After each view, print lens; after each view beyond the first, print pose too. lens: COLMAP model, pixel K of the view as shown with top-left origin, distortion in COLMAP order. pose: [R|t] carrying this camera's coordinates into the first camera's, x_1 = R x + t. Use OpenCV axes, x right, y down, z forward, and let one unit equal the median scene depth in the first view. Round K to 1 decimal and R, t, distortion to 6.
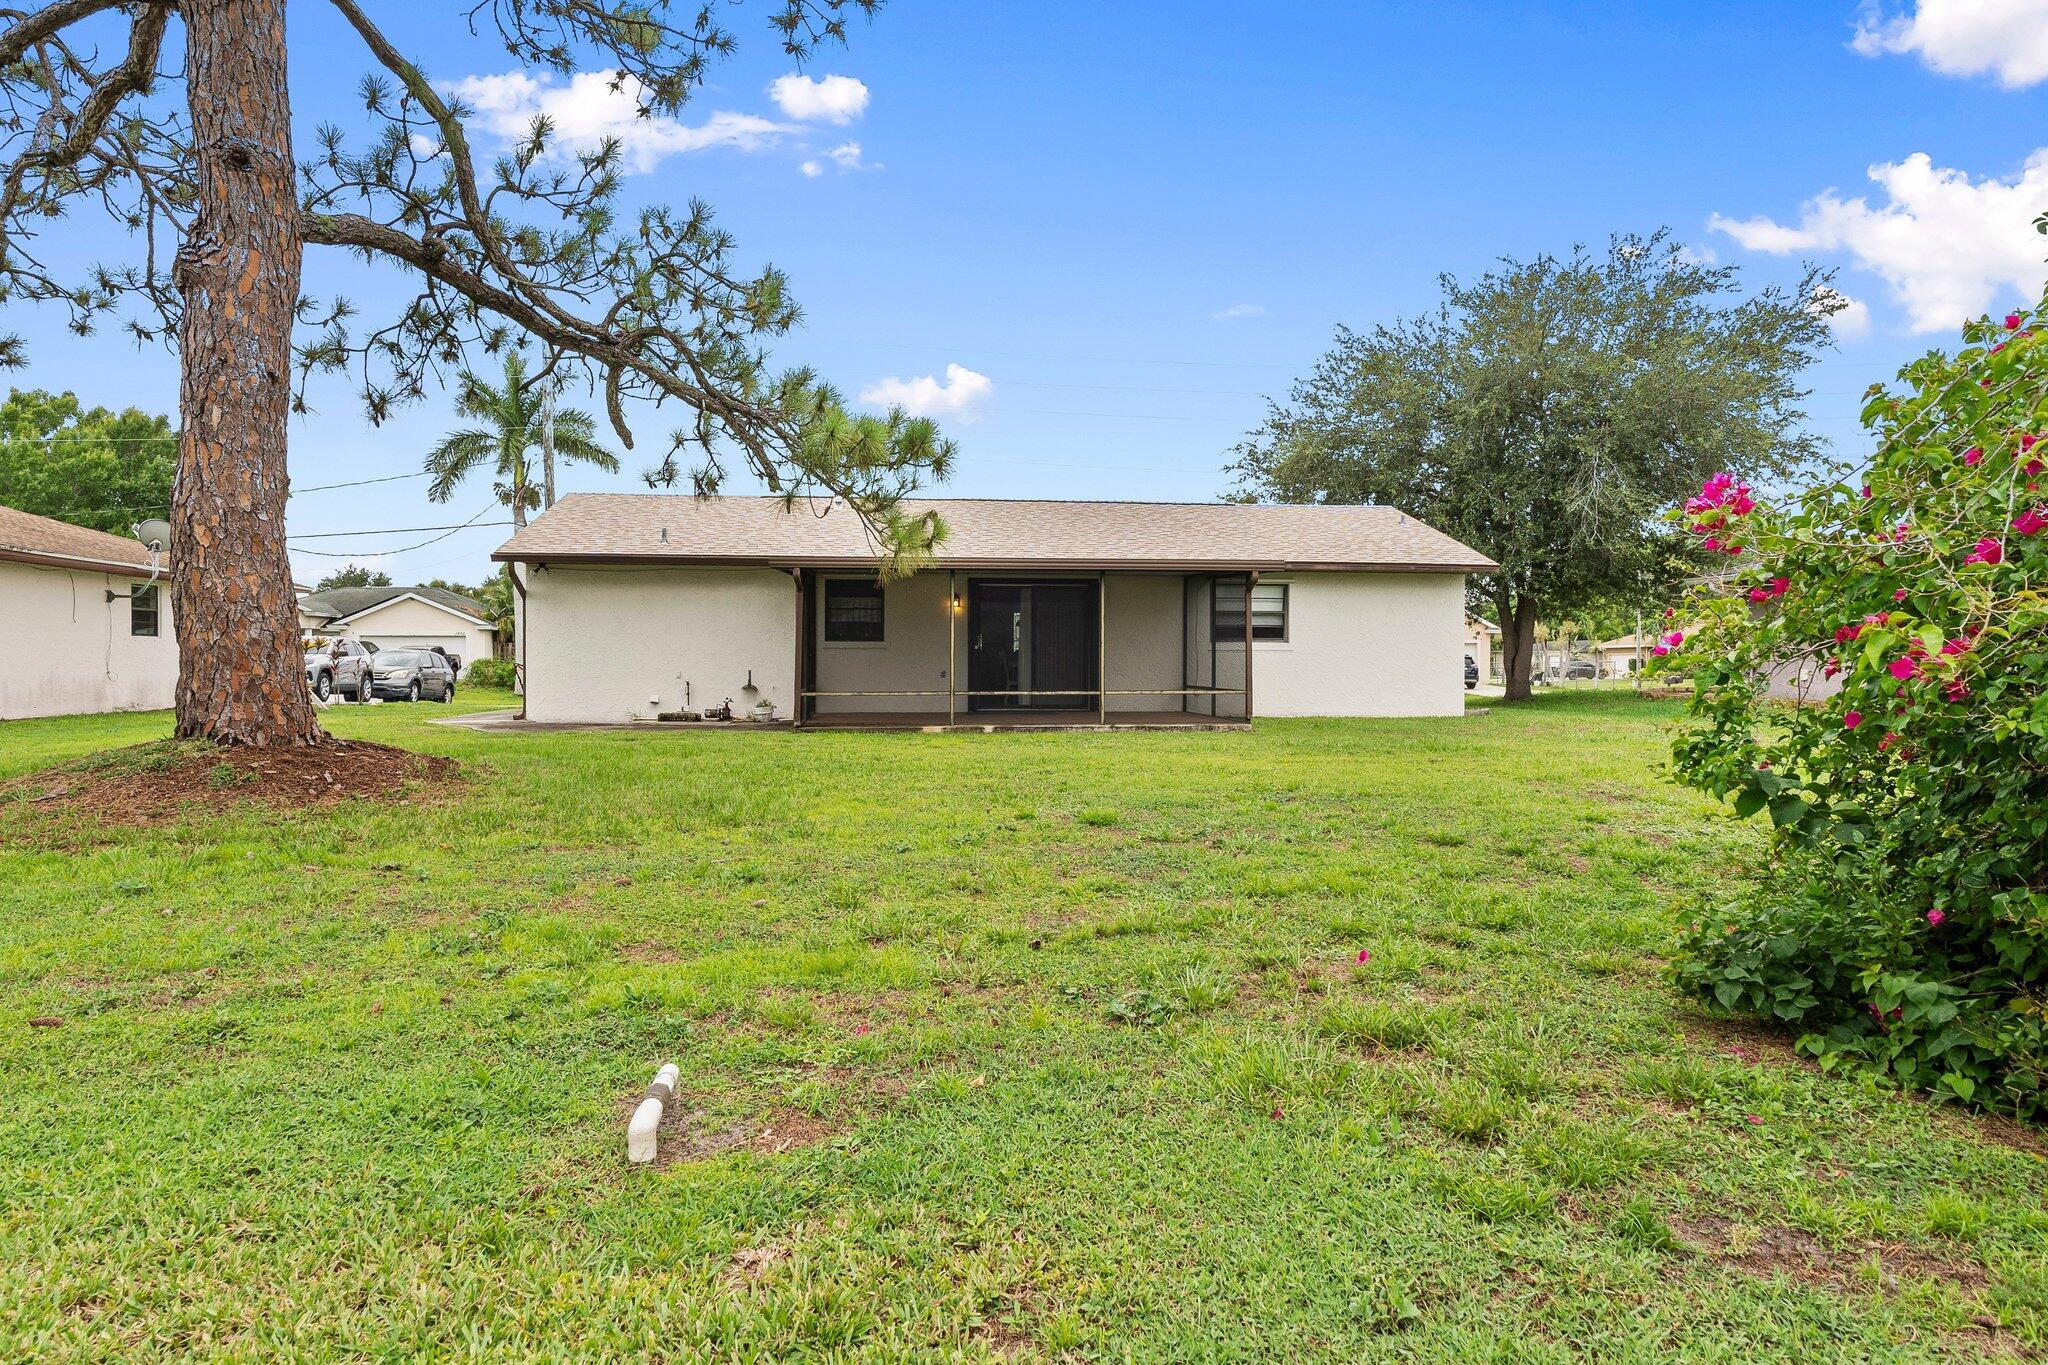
lens RADIAL K [[1215.3, 0, 1024.0], [0, 1215.3, 682.5], [0, 0, 1]] dist [0.000425, -0.000024]
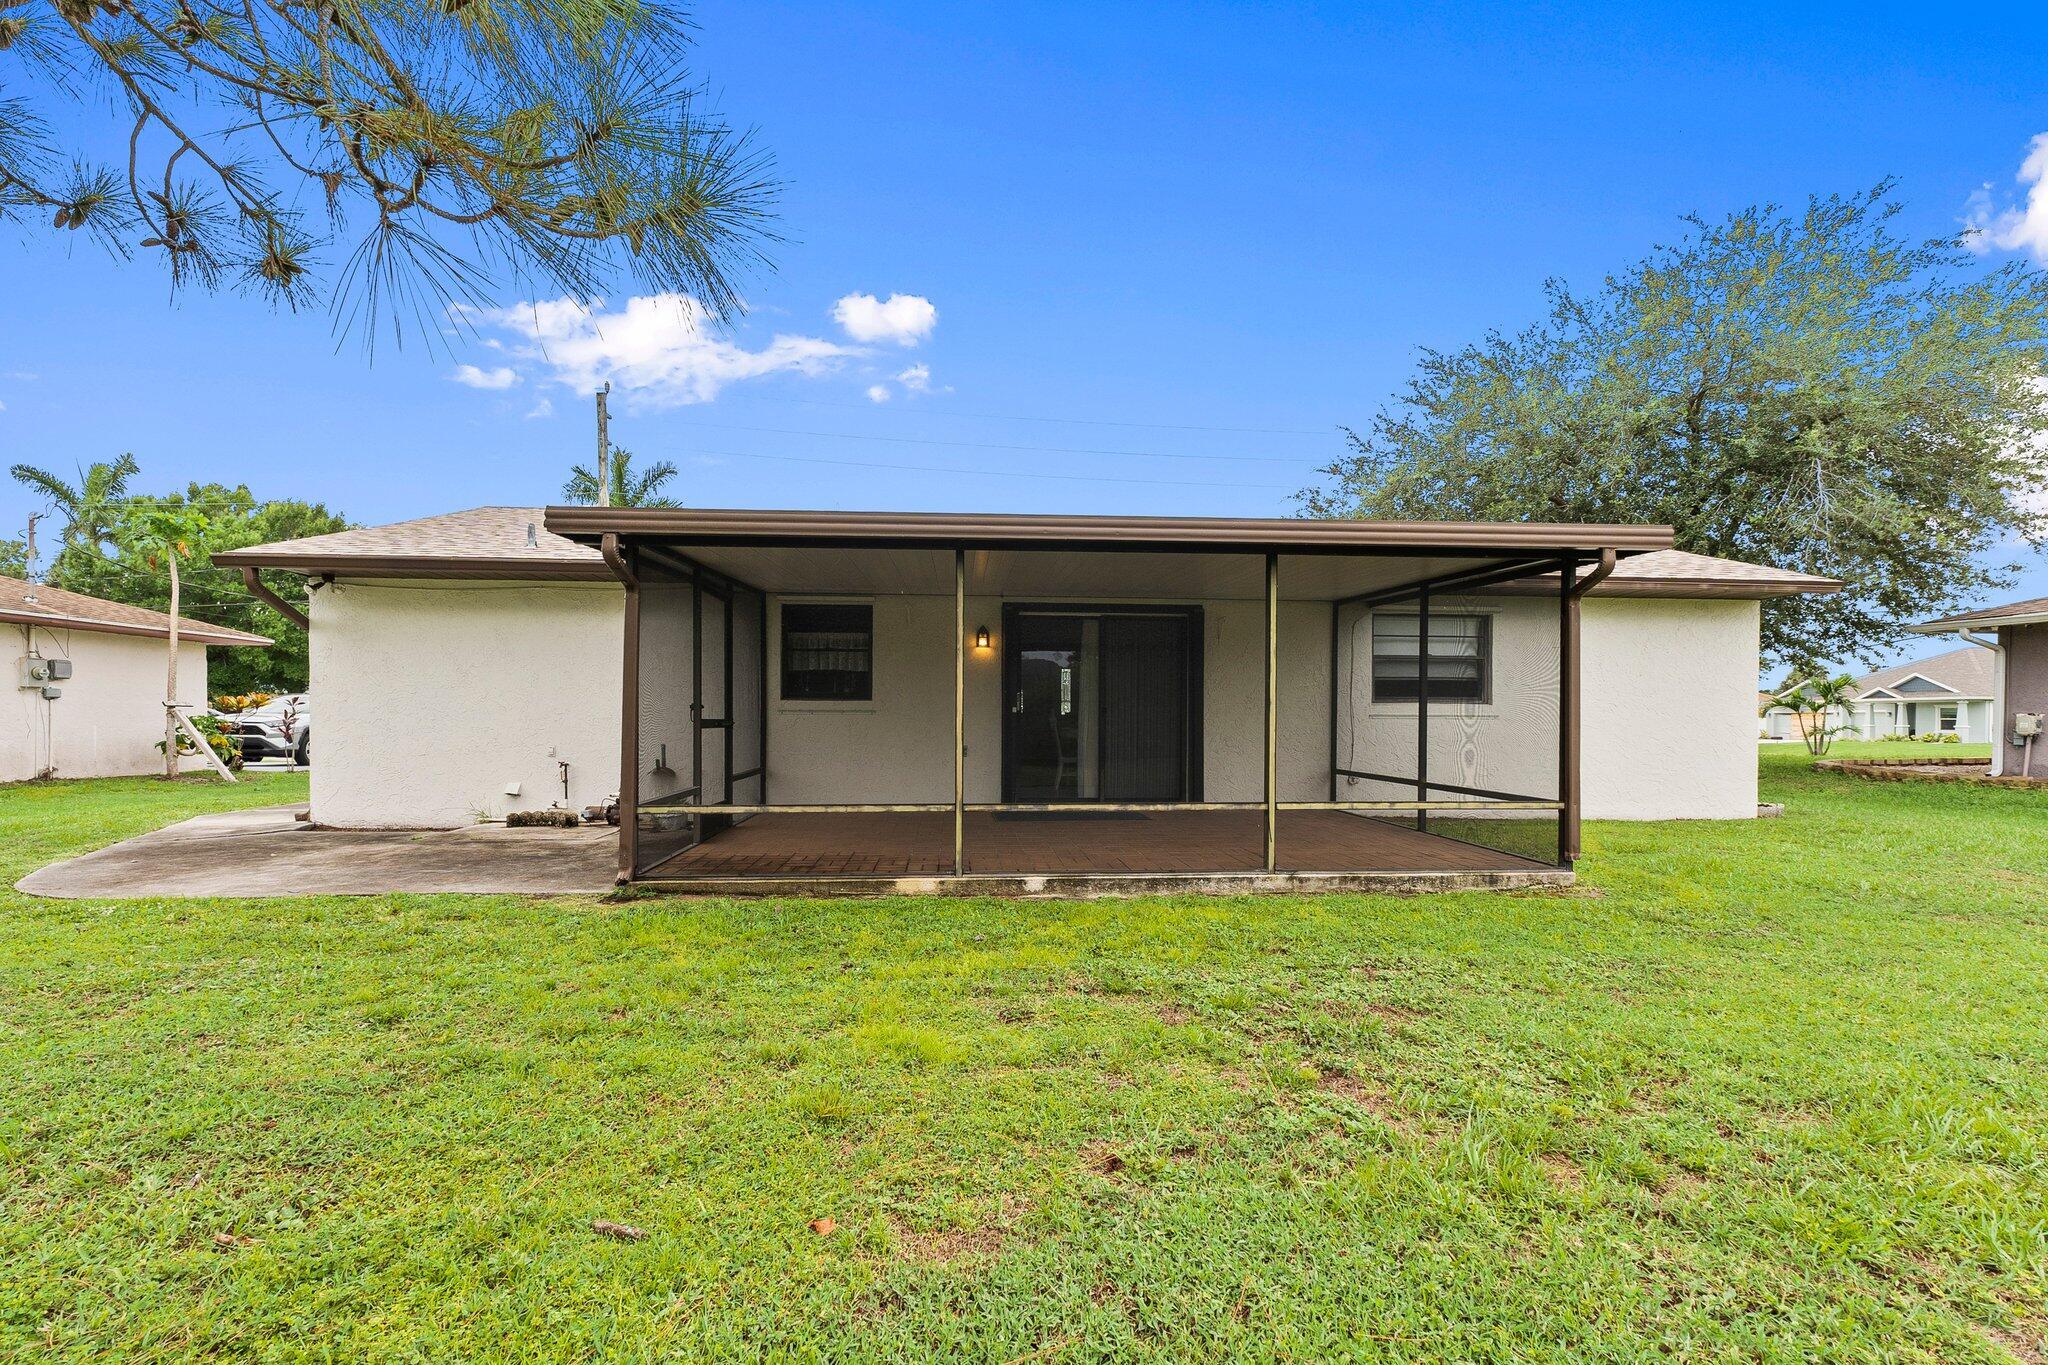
lens RADIAL K [[878.2, 0, 1024.0], [0, 878.2, 682.5], [0, 0, 1]] dist [0.000628, 0.000053]
pose [[0.999432, 0.001497, -0.033659, -0.017986], [-0.003372, 0.998441, -0.055712, -0.017405], [0.033523, 0.055794, 0.997879, 0.530972]]
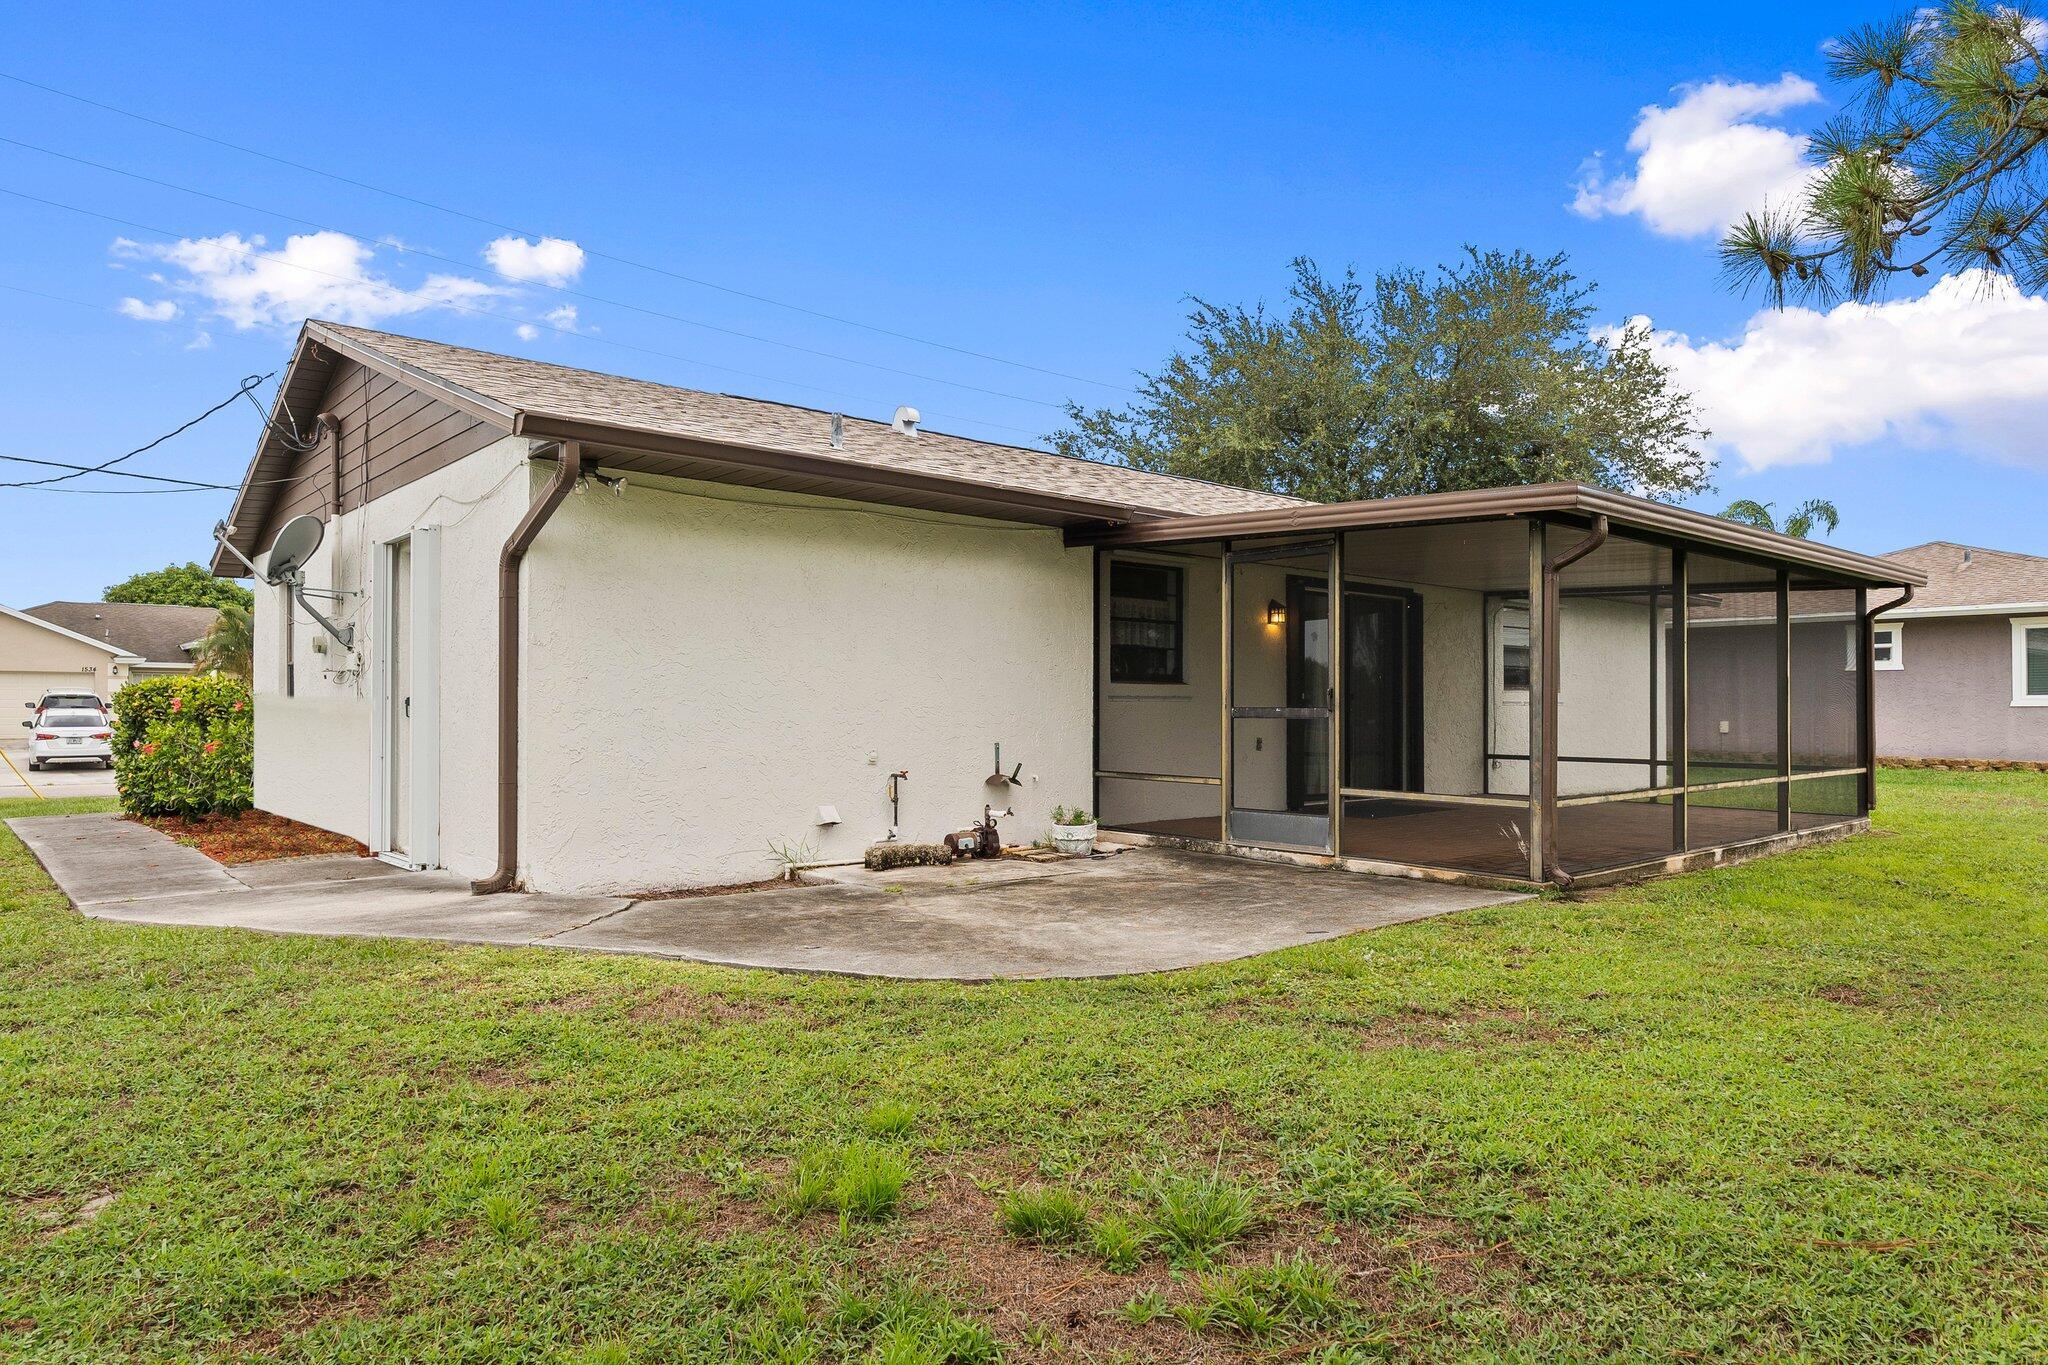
lens RADIAL K [[1215.3, 0, 1024.0], [0, 1215.3, 682.5], [0, 0, 1]] dist [0.000425, -0.000024]
pose [[0.824775, 0.010323, 0.565366, -0.461080], [0.011515, 0.999319, -0.035045, -0.016809], [-0.565343, 0.035414, 0.824095, 0.596873]]
